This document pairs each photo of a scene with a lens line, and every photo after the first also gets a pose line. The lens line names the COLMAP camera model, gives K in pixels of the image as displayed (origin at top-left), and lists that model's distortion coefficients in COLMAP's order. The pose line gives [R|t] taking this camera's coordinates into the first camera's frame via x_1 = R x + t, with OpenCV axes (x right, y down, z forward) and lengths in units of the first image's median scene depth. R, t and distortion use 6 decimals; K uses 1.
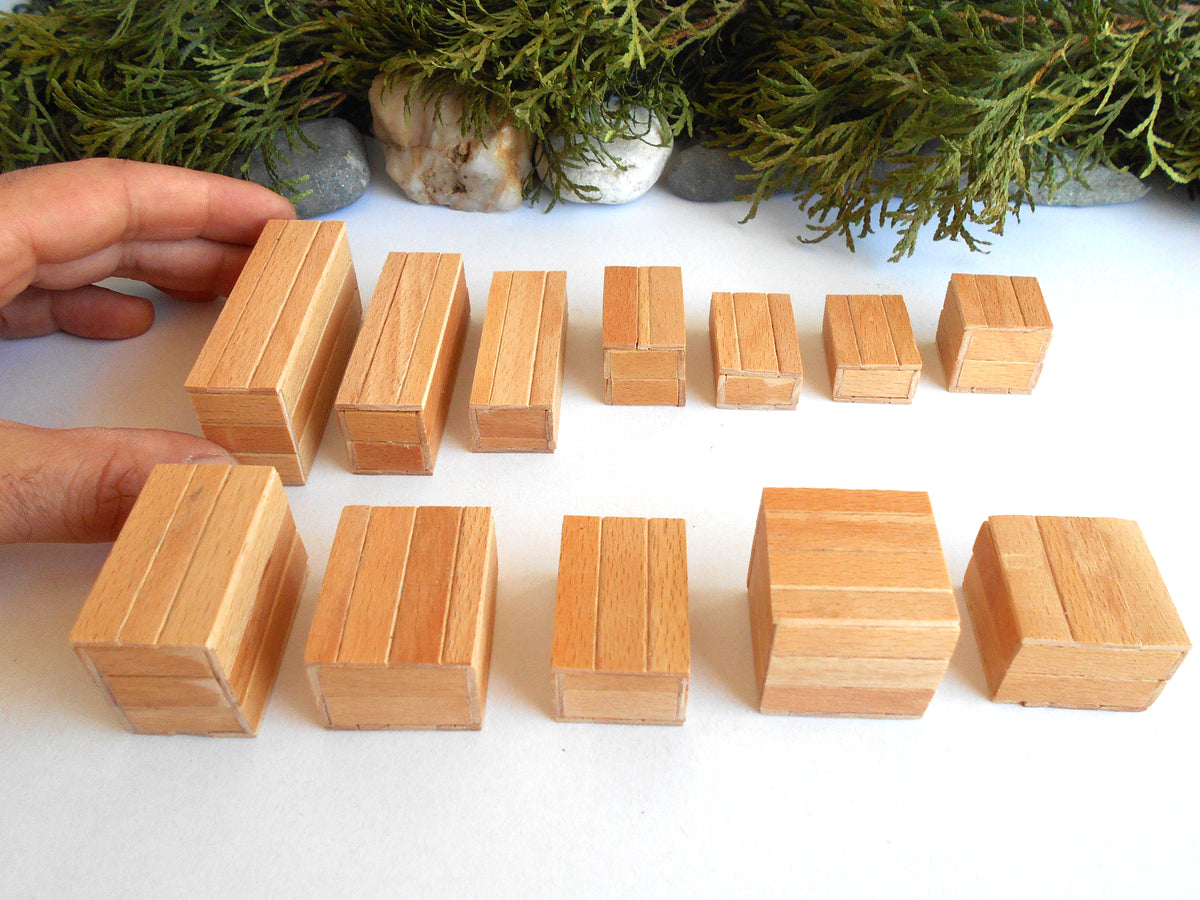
lens RADIAL K [[1017.8, 0, 606.3], [0, 1017.8, 455.1], [0, 0, 1]] dist [-0.025284, 0.013247]
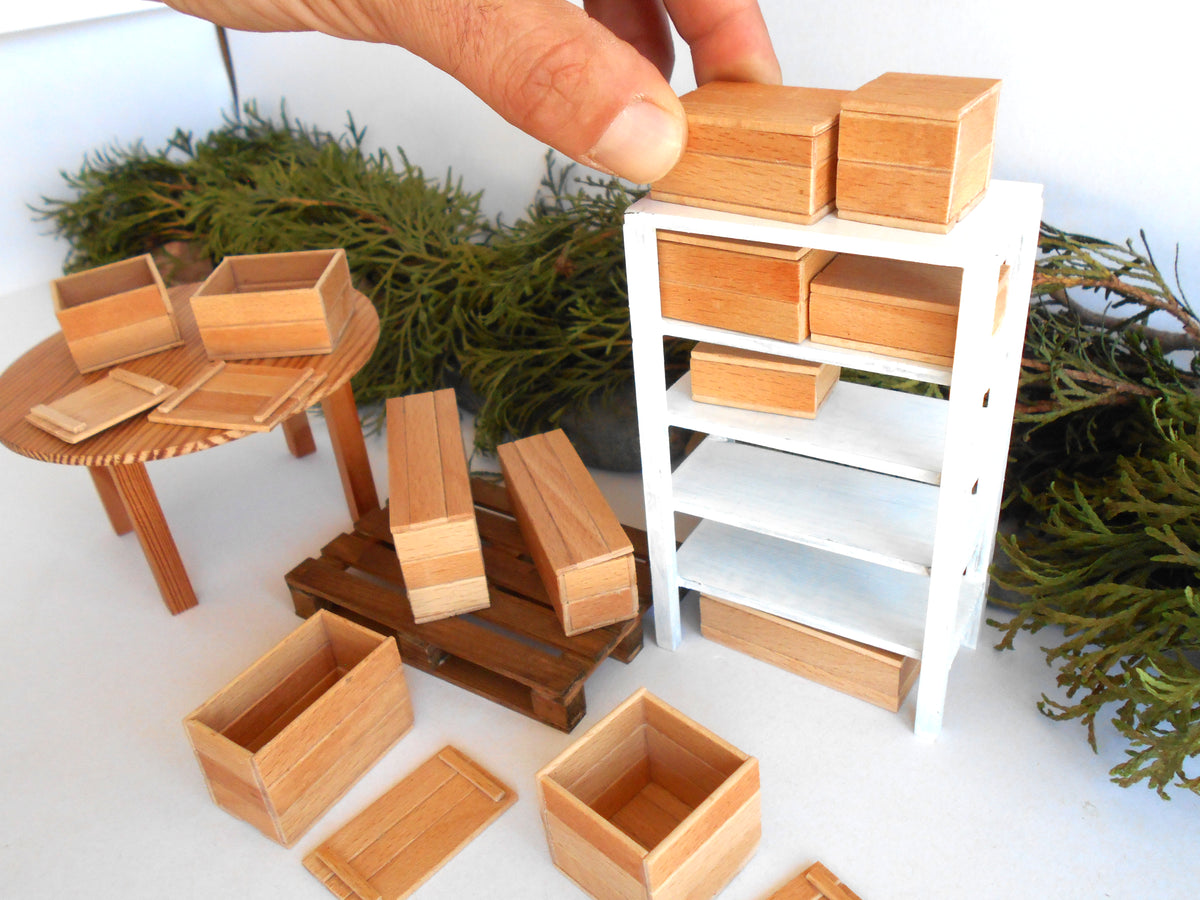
lens RADIAL K [[1040.2, 0, 607.1], [0, 1040.2, 436.5], [0, 0, 1]] dist [-0.007452, 0.002082]
pose [[0.724751, 0.301212, -0.619683, 0.397027], [-0.411010, 0.910840, -0.037962, -0.239654], [0.552997, 0.282209, 0.783934, 0.153626]]
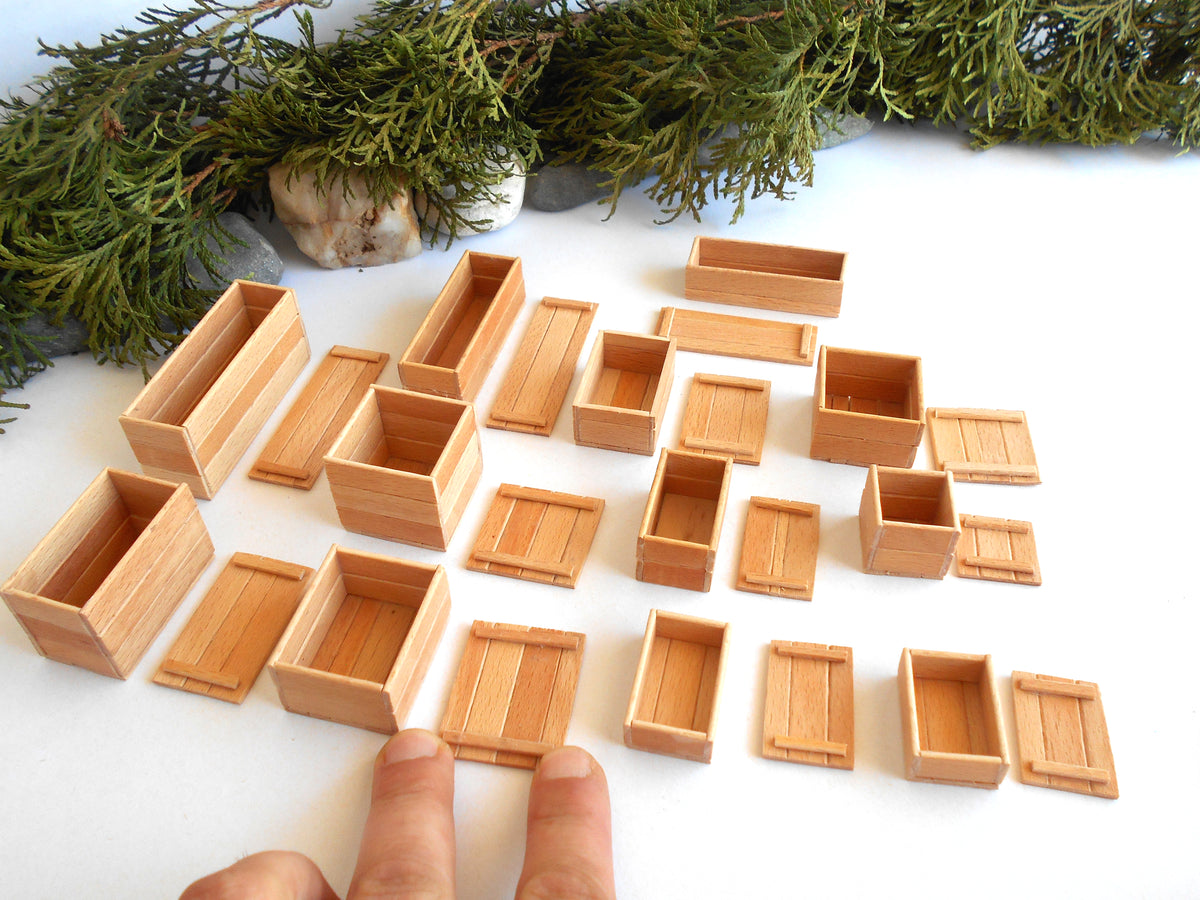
lens RADIAL K [[1017.8, 0, 606.3], [0, 1017.8, 455.1], [0, 0, 1]] dist [-0.025284, 0.013247]
pose [[0.917302, -0.293026, 0.269615, -0.298712], [0.287162, 0.955881, 0.061877, -0.035030], [-0.275852, 0.020663, 0.960978, -0.188098]]
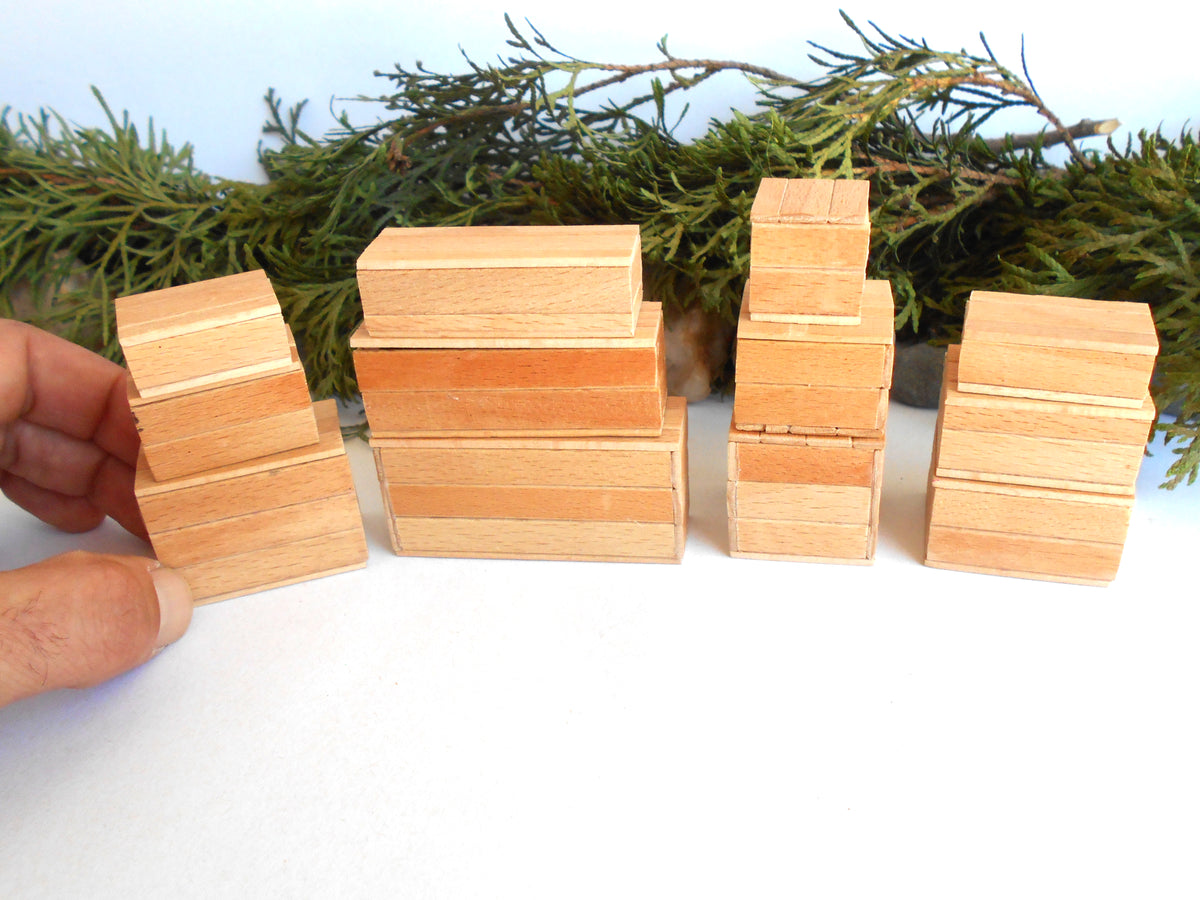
lens RADIAL K [[1033.6, 0, 607.0], [0, 1033.6, 444.8], [0, 0, 1]] dist [-0.022067, 0.015403]
pose [[0.963283, 0.074151, -0.258046, 0.070303], [-0.134134, 0.965480, -0.223285, 0.004058], [0.232581, 0.249699, 0.939977, 0.169092]]
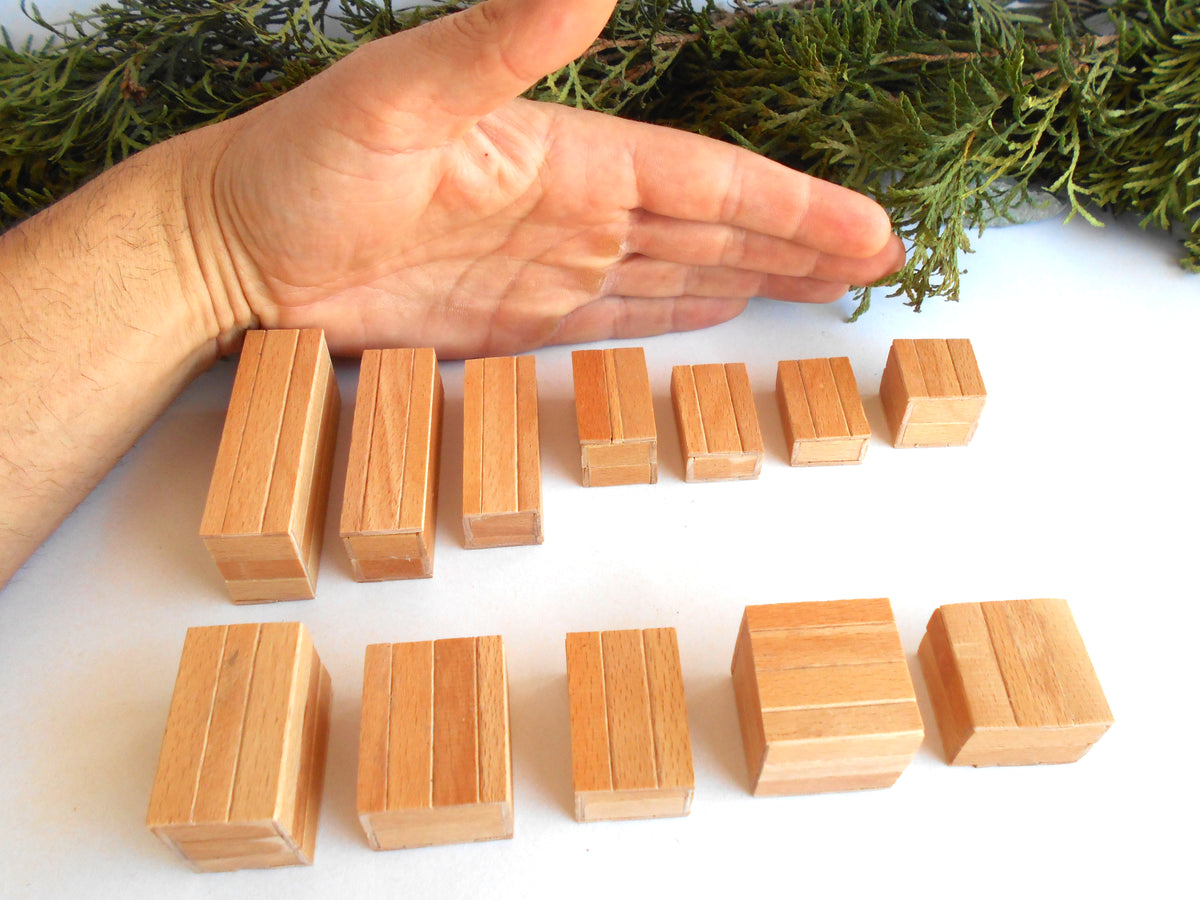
lens RADIAL K [[1017.8, 0, 606.3], [0, 1017.8, 455.1], [0, 0, 1]] dist [-0.025284, 0.013247]
pose [[0.994770, -0.075563, 0.068725, -0.041691], [0.067192, 0.990871, 0.116874, -0.179705], [-0.076929, -0.111645, 0.990766, -0.054691]]
